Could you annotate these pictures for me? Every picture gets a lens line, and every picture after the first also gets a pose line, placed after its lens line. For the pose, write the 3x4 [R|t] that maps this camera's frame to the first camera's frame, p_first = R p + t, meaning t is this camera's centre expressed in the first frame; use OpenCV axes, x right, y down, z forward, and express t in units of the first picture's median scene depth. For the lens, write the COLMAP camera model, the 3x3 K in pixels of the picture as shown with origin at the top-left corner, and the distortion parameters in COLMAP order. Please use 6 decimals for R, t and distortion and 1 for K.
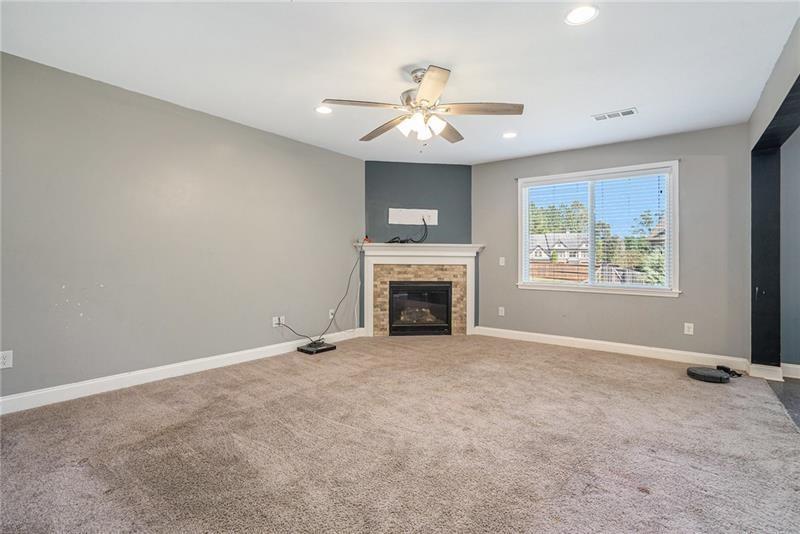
lens RADIAL K [[379.4, 0, 394.2], [0, 379.4, 261.5], [0, 0, 1]] dist [-0.041799, 0.013433]
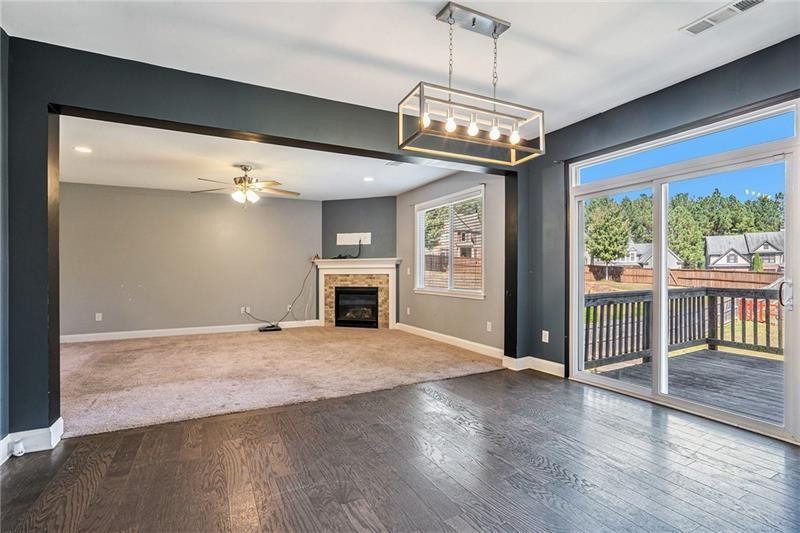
lens RADIAL K [[379.4, 0, 399.0], [0, 379.4, 266.2], [0, 0, 1]] dist [-0.041799, 0.013433]
pose [[0.911870, -0.019119, -0.410033, 0.754573], [0.012385, 0.999741, -0.019072, 0.006329], [0.410292, 0.012313, 0.911871, -0.157479]]
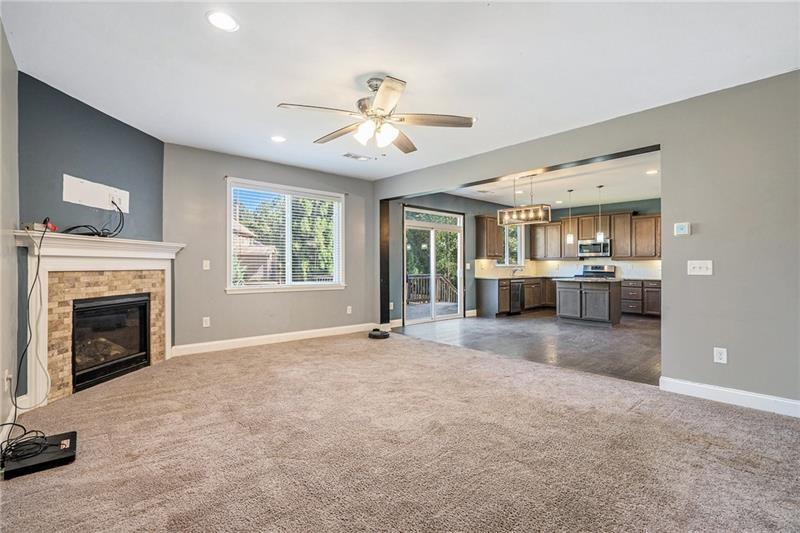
lens RADIAL K [[379.4, 0, 400.2], [0, 379.4, 260.5], [0, 0, 1]] dist [-0.041799, 0.013433]
pose [[0.166559, 0.004422, 0.986022, -0.484085], [-0.000035, 0.999990, -0.004479, -0.006269], [-0.986031, 0.000711, 0.166557, 0.402377]]
